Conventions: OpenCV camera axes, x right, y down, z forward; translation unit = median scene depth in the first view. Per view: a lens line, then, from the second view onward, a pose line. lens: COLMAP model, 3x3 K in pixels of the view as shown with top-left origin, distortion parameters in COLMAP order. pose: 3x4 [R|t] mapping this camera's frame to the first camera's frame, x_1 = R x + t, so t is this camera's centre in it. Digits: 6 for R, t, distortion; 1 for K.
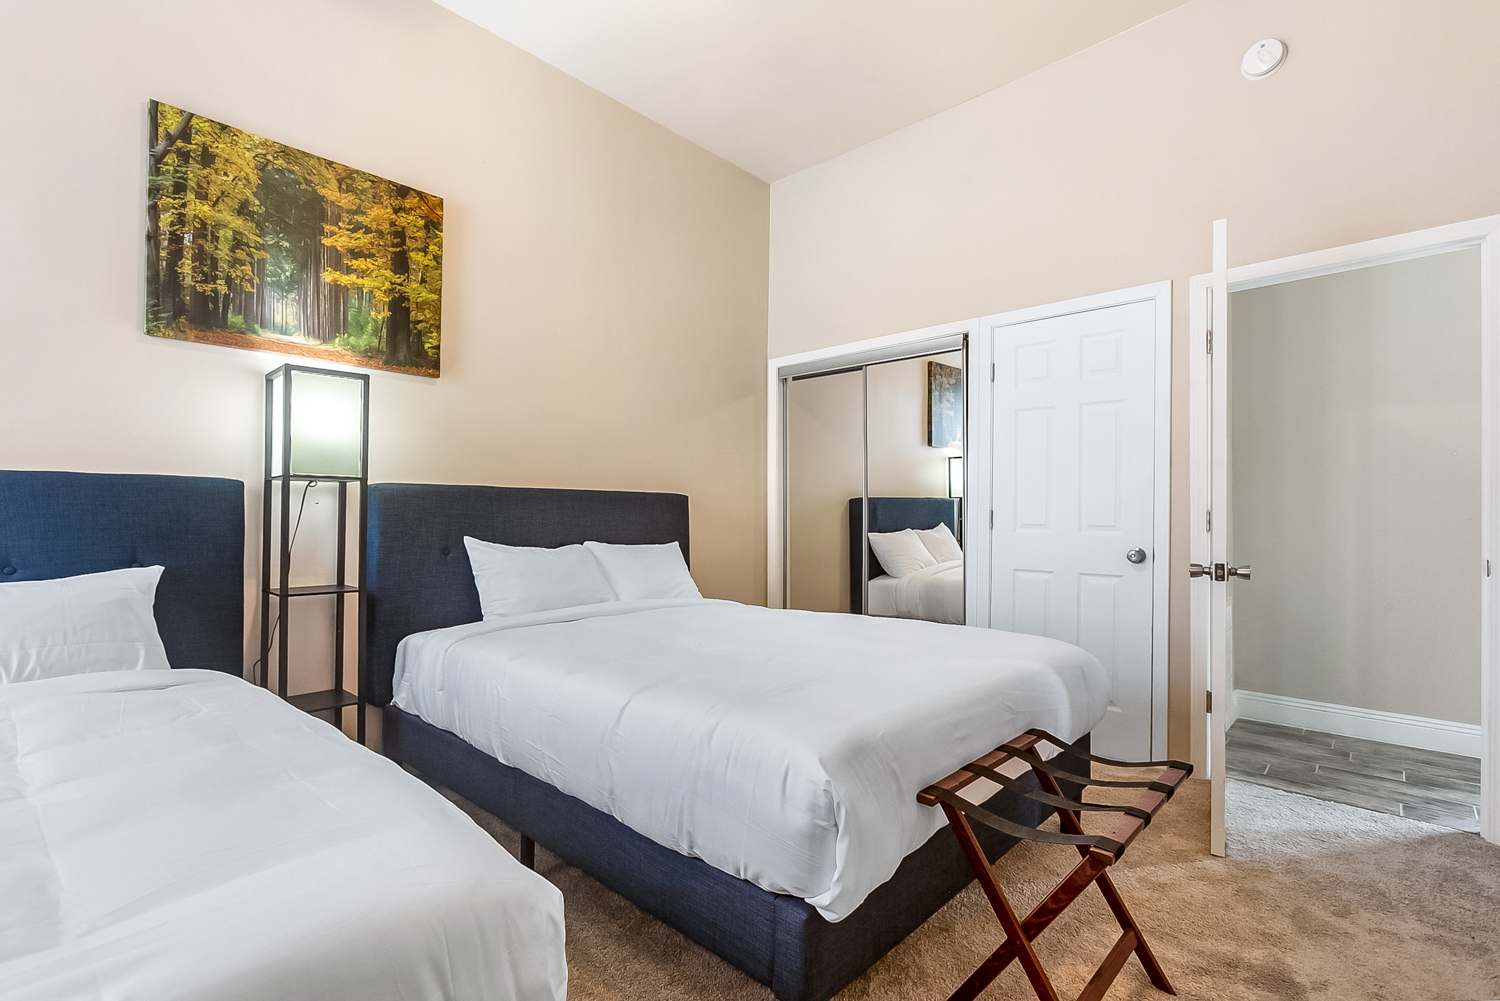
lens RADIAL K [[691.0, 0, 757.1], [0, 691.0, 487.4], [0, 0, 1]] dist [0.001084, 0.000549]
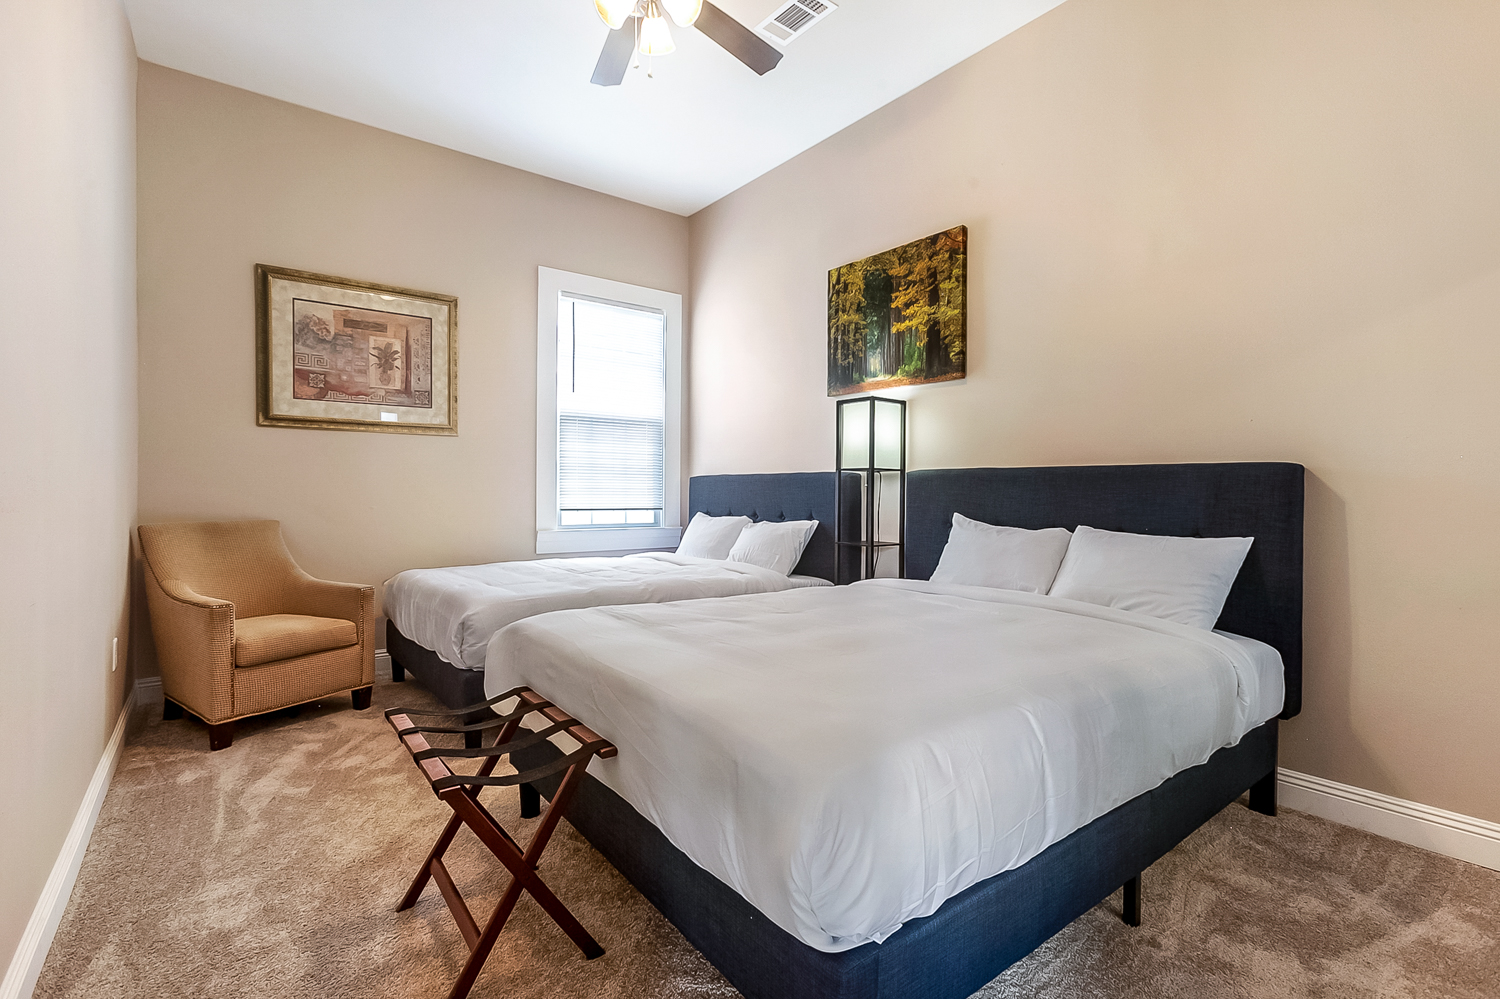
lens RADIAL K [[691.0, 0, 757.1], [0, 691.0, 486.4], [0, 0, 1]] dist [0.001084, 0.000549]
pose [[-0.157801, -0.013291, -0.987381, 0.843186], [0.025503, 0.999521, -0.017530, 0.042381], [0.987142, -0.027948, -0.157387, 0.927842]]
